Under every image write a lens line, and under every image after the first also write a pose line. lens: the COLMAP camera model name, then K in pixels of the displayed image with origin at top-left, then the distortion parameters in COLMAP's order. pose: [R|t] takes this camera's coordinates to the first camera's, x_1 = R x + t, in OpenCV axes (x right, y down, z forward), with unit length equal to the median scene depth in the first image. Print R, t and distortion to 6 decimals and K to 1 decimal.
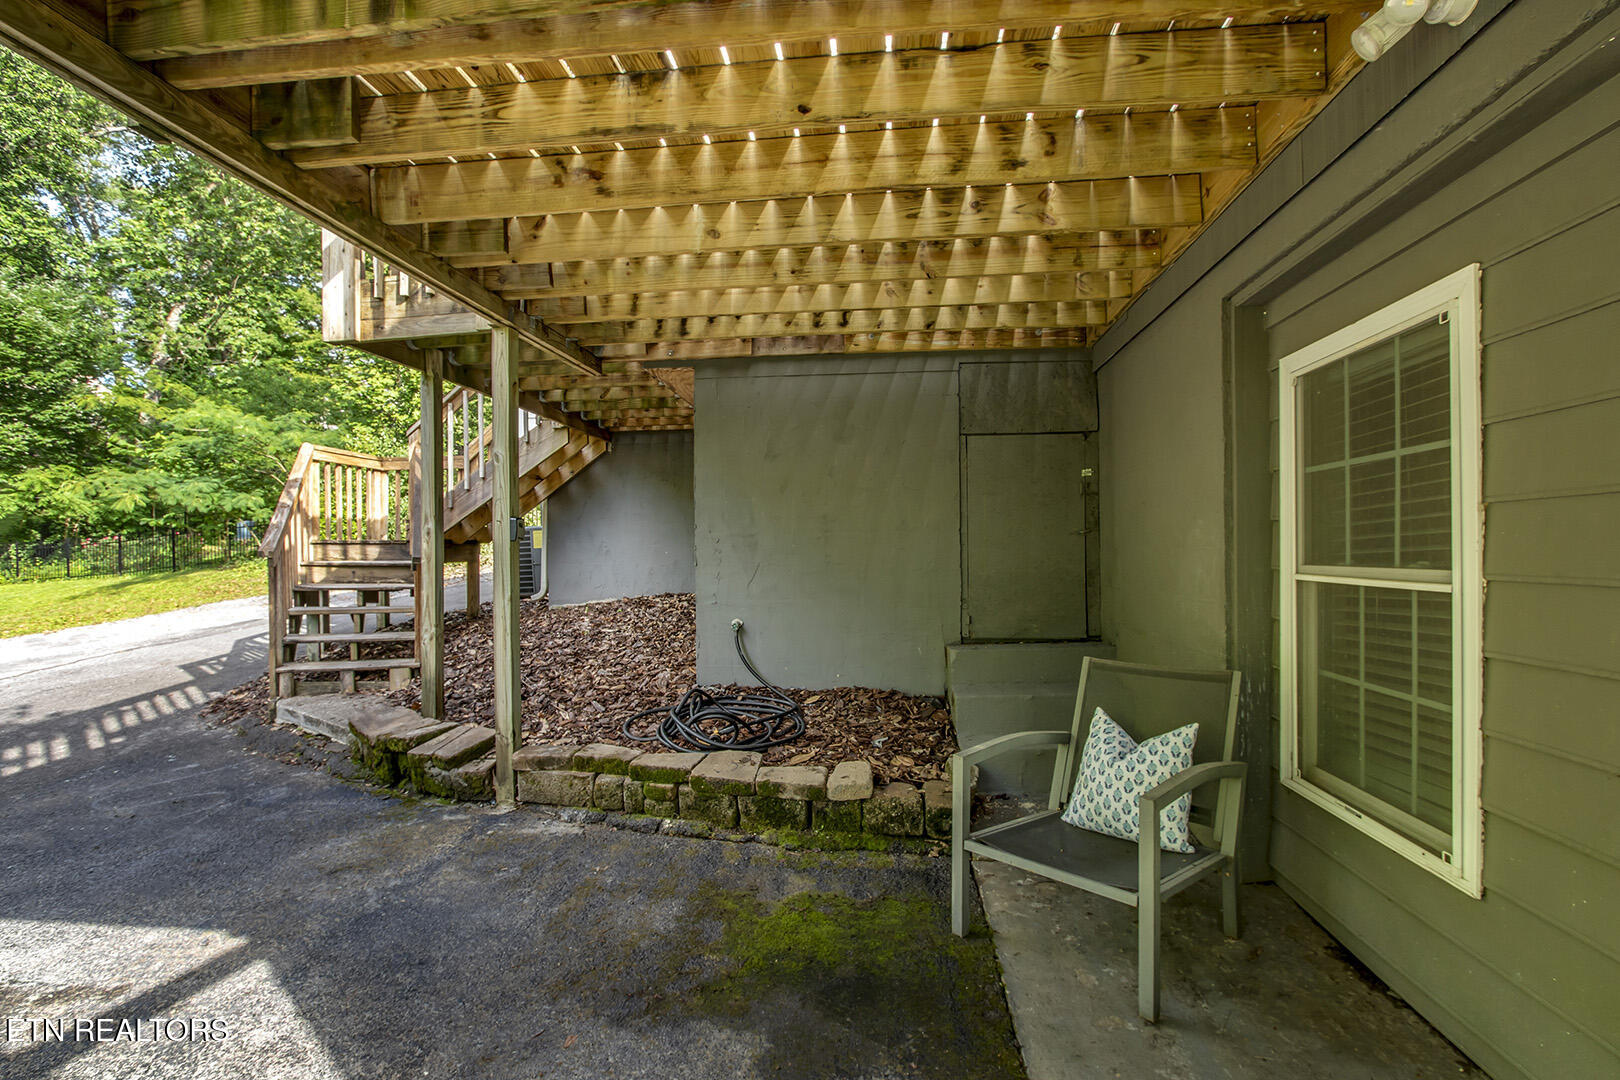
lens RADIAL K [[753.6, 0, 819.3], [0, 753.6, 549.9], [0, 0, 1]] dist [-0.021149, 0.002203]
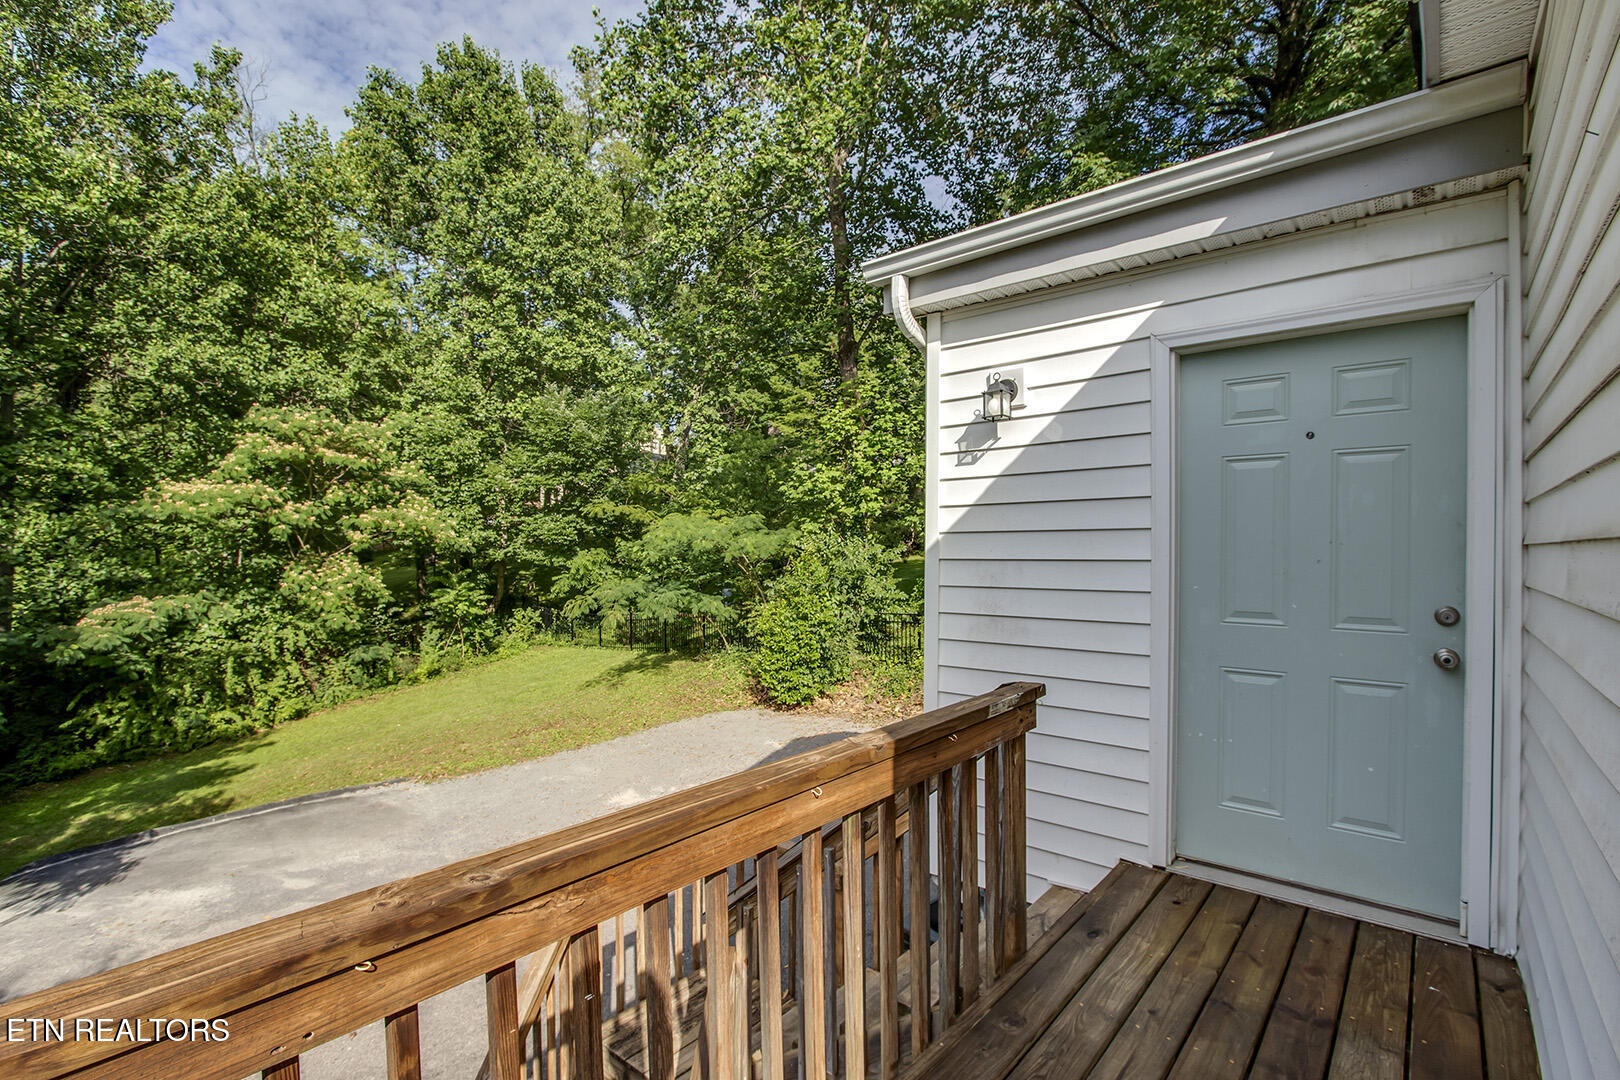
lens RADIAL K [[753.6, 0, 805.1], [0, 753.6, 548.9], [0, 0, 1]] dist [-0.021149, 0.002203]
pose [[0.823949, 0.012460, -0.566527, -0.075982], [-0.012137, 0.999917, 0.004340, -0.128692], [0.566534, 0.003300, 0.824032, 0.203697]]
